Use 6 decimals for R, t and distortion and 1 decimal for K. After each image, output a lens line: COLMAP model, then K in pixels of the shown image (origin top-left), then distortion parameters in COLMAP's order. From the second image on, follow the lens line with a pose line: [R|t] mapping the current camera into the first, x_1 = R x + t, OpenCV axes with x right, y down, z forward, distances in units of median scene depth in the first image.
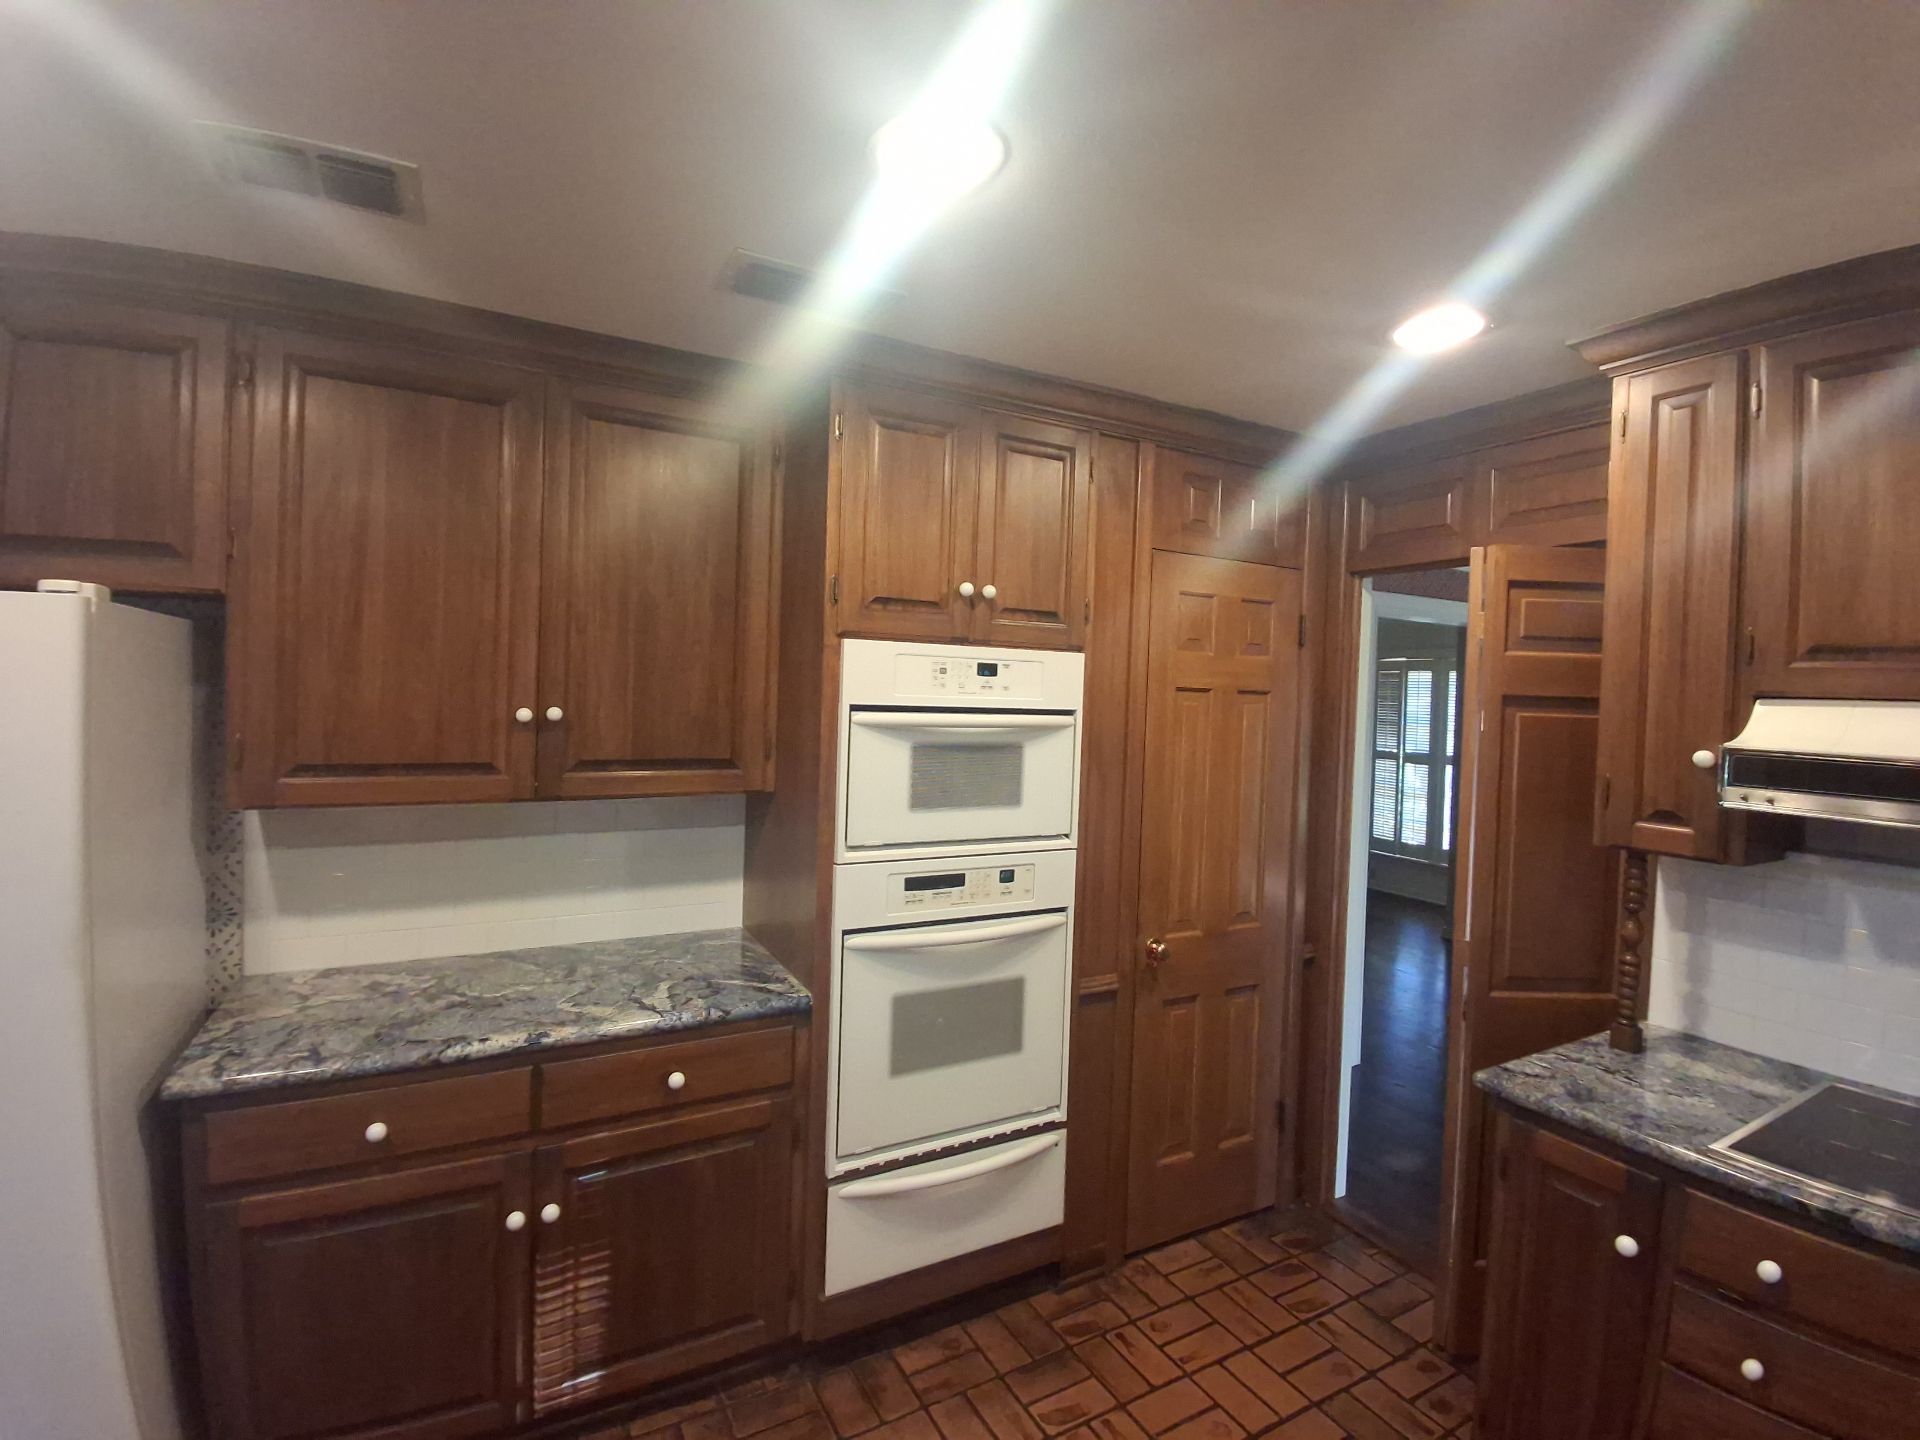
lens RADIAL K [[884.5, 0, 960.0], [0, 884.5, 720.0], [0, 0, 1]] dist [0.035753, -0.045215]
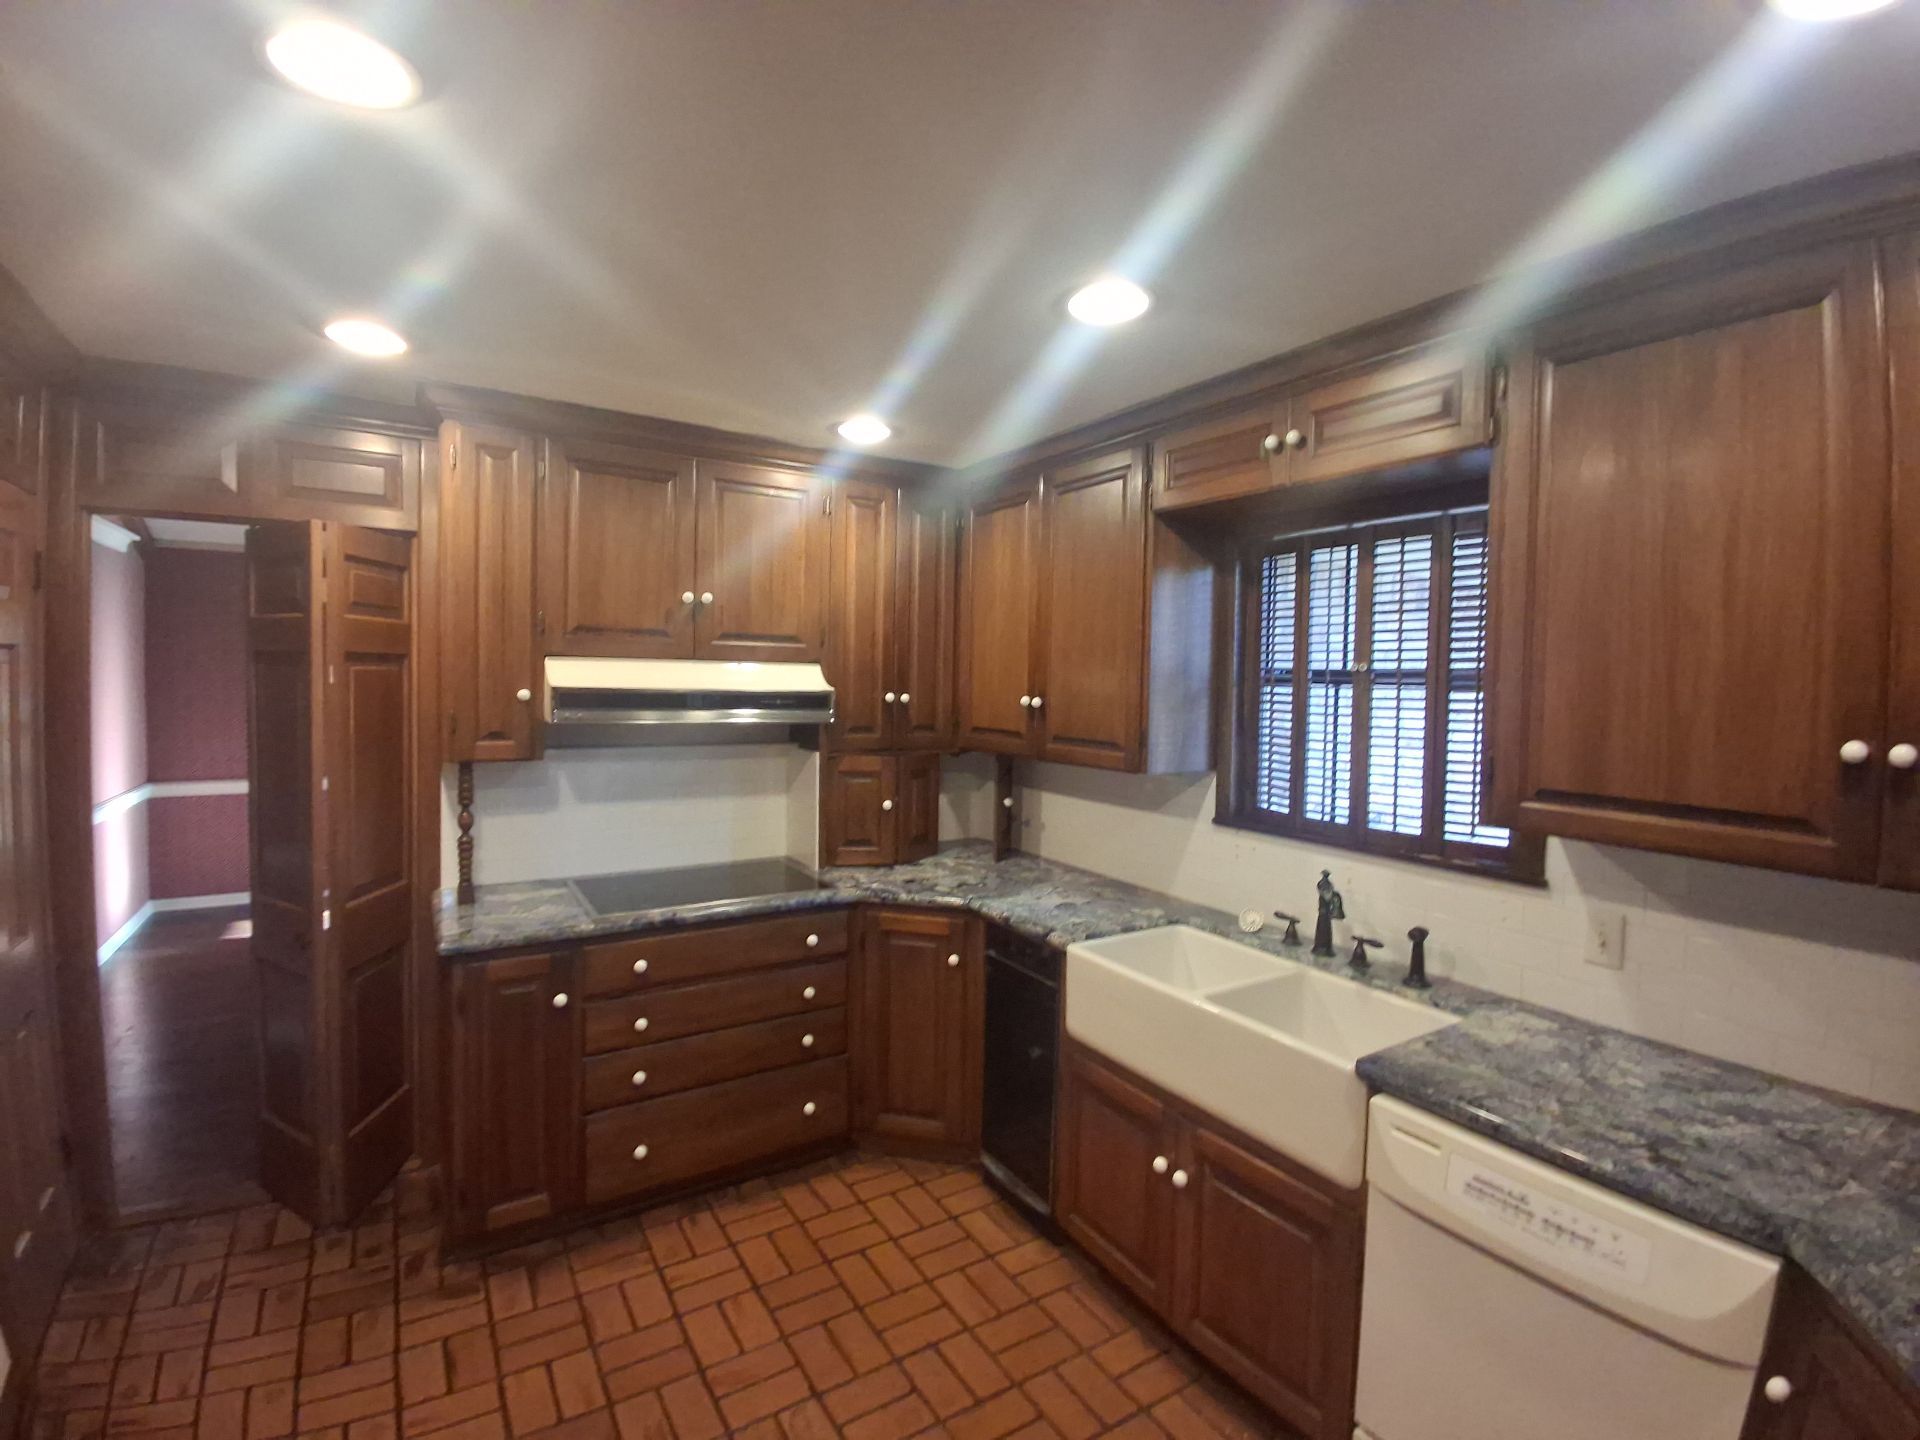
lens RADIAL K [[884.5, 0, 960.0], [0, 884.5, 720.0], [0, 0, 1]] dist [0.035753, -0.045215]
pose [[-0.050190, -0.079021, 0.995609, -0.747521], [0.011560, 0.996752, 0.079695, -0.027732], [-0.998673, 0.015509, -0.049114, 0.303566]]
